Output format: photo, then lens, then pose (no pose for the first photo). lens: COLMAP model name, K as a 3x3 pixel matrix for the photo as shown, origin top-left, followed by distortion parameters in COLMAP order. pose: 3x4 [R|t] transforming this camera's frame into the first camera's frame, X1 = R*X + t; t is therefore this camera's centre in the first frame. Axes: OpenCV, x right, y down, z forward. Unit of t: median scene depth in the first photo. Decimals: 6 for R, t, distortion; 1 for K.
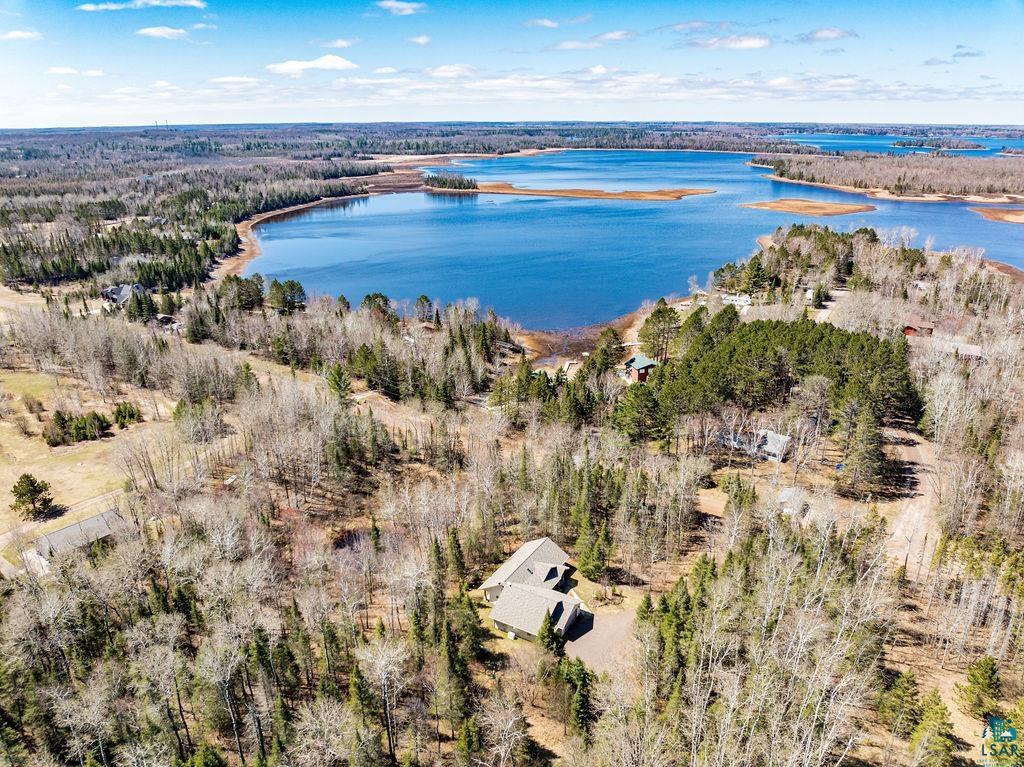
lens RADIAL K [[710.9, 0, 514.8], [0, 710.9, 382.5], [0, 0, 1]] dist [-0.040775, 0.006112]
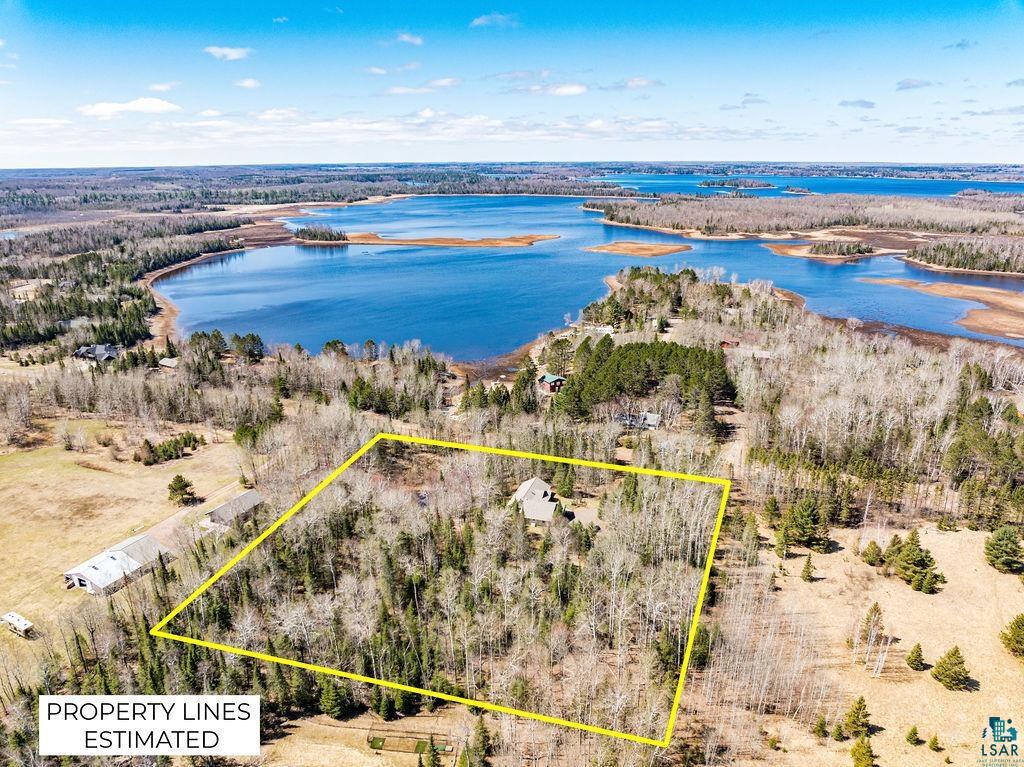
lens RADIAL K [[710.9, 0, 514.8], [0, 710.9, 382.5], [0, 0, 1]] dist [-0.040775, 0.006112]
pose [[0.974249, -0.068646, 0.214772, -0.051378], [0.079637, 0.995899, -0.042941, 0.009297], [-0.210943, 0.058939, 0.975720, -0.094779]]
